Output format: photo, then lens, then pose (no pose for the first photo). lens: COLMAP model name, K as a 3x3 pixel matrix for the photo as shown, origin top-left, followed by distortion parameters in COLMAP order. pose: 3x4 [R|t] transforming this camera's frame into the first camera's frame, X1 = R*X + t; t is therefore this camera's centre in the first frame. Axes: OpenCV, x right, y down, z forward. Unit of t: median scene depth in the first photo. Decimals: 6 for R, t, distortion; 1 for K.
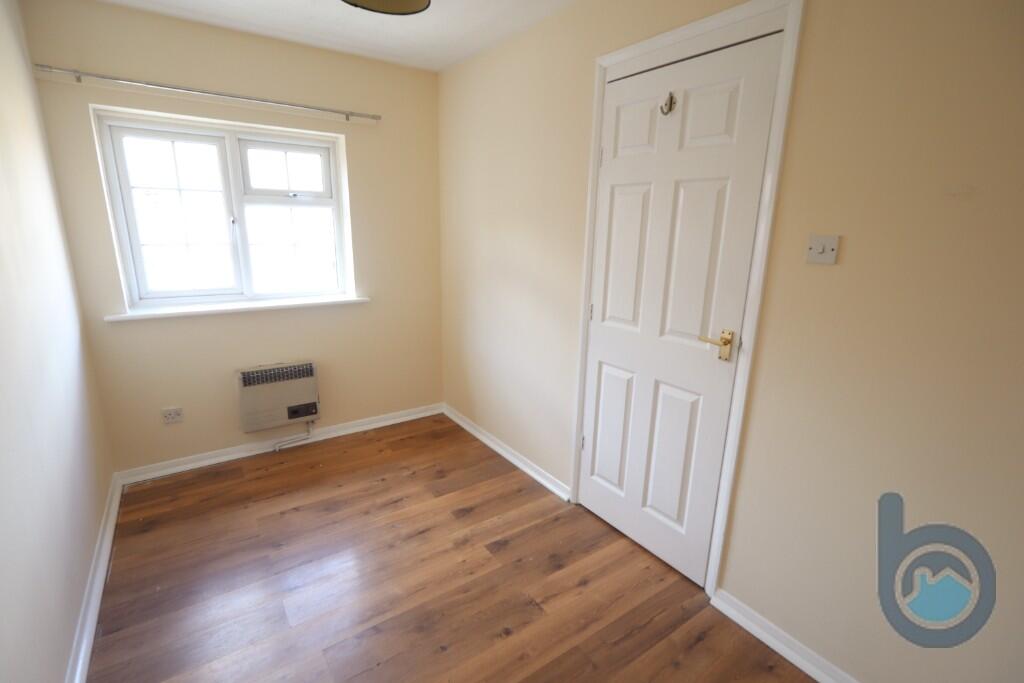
lens RADIAL K [[469.4, 0, 518.3], [0, 469.4, 341.1], [0, 0, 1]] dist [0.011939, -0.000524]
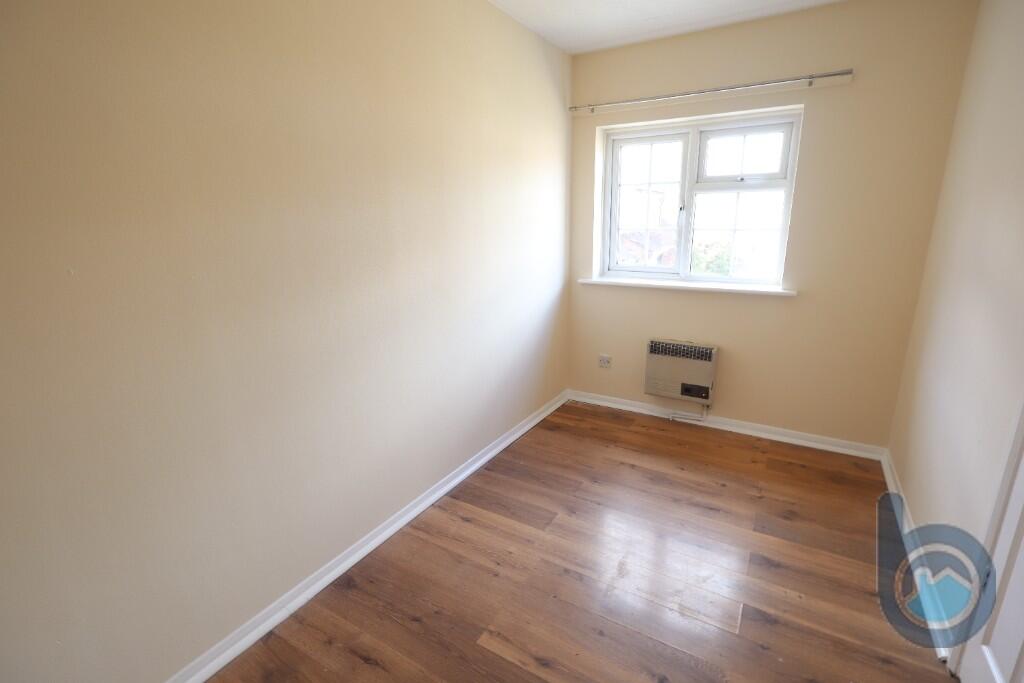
lens RADIAL K [[469.4, 0, 503.5], [0, 469.4, 341.4], [0, 0, 1]] dist [0.011939, -0.000524]
pose [[0.426640, 0.218042, -0.877745, 0.262153], [-0.196148, 0.969712, 0.145547, -0.028141], [0.882895, 0.110072, 0.456487, 0.154073]]
